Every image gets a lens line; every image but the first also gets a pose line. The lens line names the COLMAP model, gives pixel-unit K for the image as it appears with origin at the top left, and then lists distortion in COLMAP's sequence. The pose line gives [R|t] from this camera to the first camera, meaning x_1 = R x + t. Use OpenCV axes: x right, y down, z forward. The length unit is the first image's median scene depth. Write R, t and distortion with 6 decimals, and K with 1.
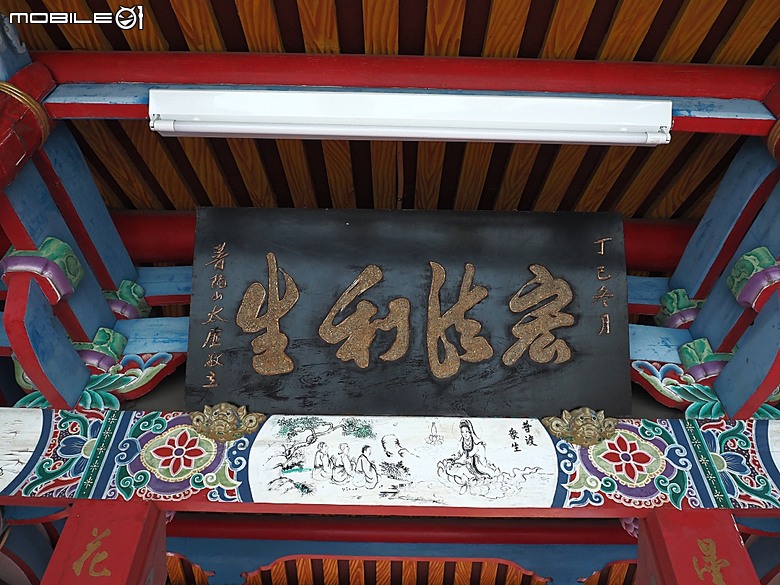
lens RADIAL K [[552.2, 0, 394.6], [0, 552.2, 291.9], [0, 0, 1]] dist [-0.031122, -0.002519]
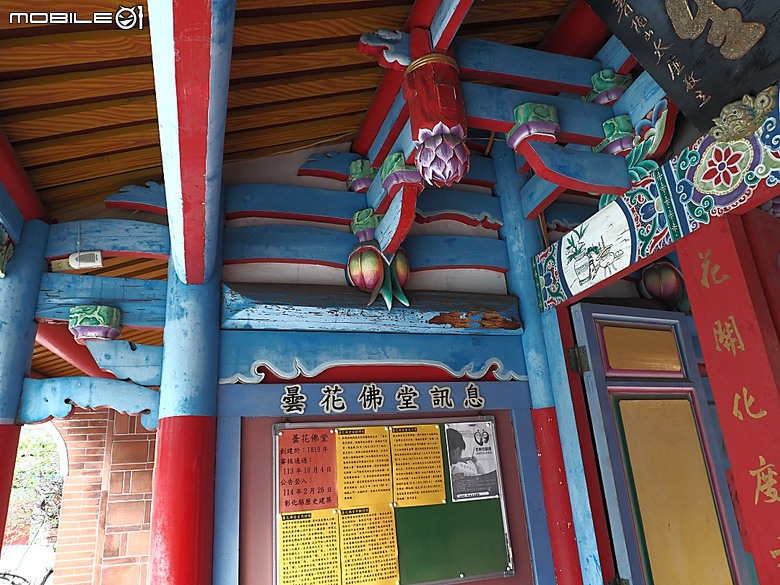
lens RADIAL K [[552.2, 0, 394.6], [0, 552.2, 291.9], [0, 0, 1]] dist [-0.031122, -0.002519]
pose [[0.297207, -0.344244, -0.890598, 0.278430], [0.719778, 0.693643, -0.027913, 0.029870], [0.627366, -0.632737, 0.453935, -0.043051]]
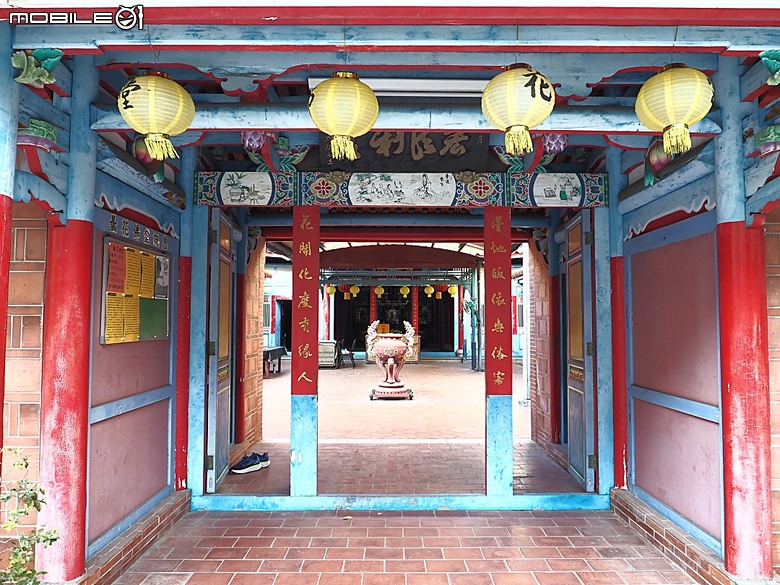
lens RADIAL K [[552.2, 0, 394.6], [0, 552.2, 291.9], [0, 0, 1]] dist [-0.031122, -0.002519]
pose [[0.999950, -0.007583, -0.006530, -0.007896], [0.010007, 0.751977, 0.659113, -1.163837], [-0.000088, -0.659145, 0.752016, -1.482542]]
